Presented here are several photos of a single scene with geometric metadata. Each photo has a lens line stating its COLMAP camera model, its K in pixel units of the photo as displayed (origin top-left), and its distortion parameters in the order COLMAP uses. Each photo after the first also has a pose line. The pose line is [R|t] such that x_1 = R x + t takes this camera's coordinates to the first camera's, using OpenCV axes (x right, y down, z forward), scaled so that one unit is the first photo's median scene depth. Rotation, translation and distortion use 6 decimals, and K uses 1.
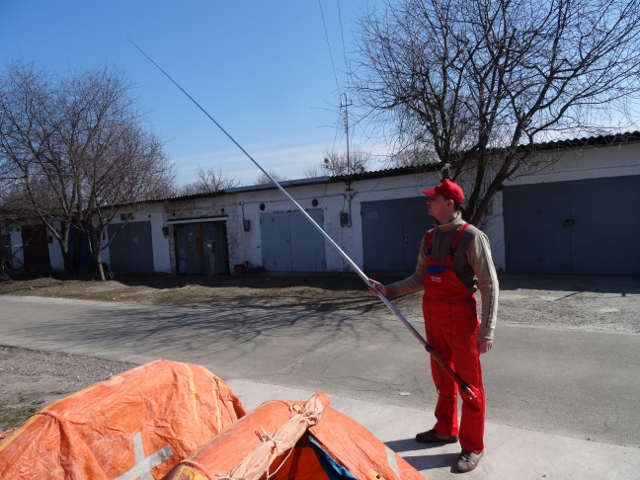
lens RADIAL K [[464.5, 0, 320.0], [0, 464.5, 240.0], [0, 0, 1]] dist [-0.012649, 0.009687]
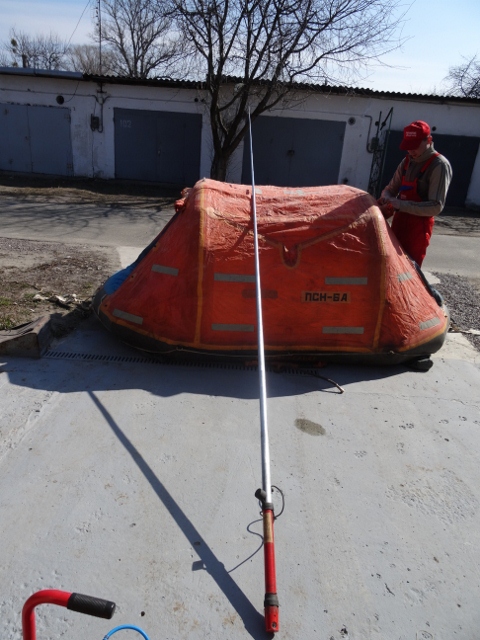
lens RADIAL K [[464.5, 0, 240.0], [0, 464.5, 320.0], [0, 0, 1]] dist [-0.012649, 0.009687]
pose [[0.859099, -0.064433, 0.507738, -0.217707], [-0.106508, 0.947819, 0.300493, 0.024541], [-0.500605, -0.312231, 0.807407, -0.098324]]
